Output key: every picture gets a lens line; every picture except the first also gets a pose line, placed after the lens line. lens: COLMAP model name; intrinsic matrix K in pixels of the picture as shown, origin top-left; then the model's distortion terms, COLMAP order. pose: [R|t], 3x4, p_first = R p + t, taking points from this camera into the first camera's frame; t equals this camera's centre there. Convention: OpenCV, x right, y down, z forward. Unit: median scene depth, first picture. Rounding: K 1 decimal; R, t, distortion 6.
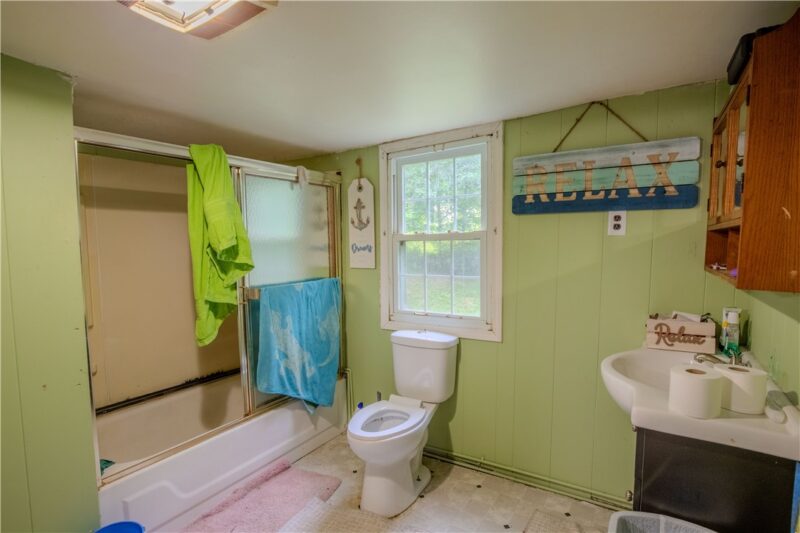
lens RADIAL K [[398.6, 0, 402.5], [0, 398.6, 267.7], [0, 0, 1]] dist [-0.031458, 0.004875]
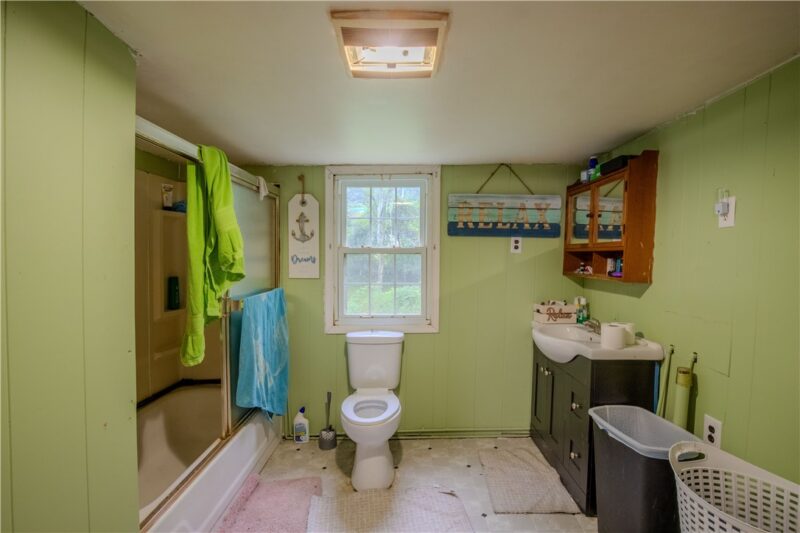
lens RADIAL K [[398.6, 0, 395.2], [0, 398.6, 264.7], [0, 0, 1]] dist [-0.031458, 0.004875]
pose [[0.835349, 0.003557, 0.549708, -0.597784], [0.016780, 0.999348, -0.031965, 0.004175], [-0.549463, 0.035926, 0.834745, -0.019352]]
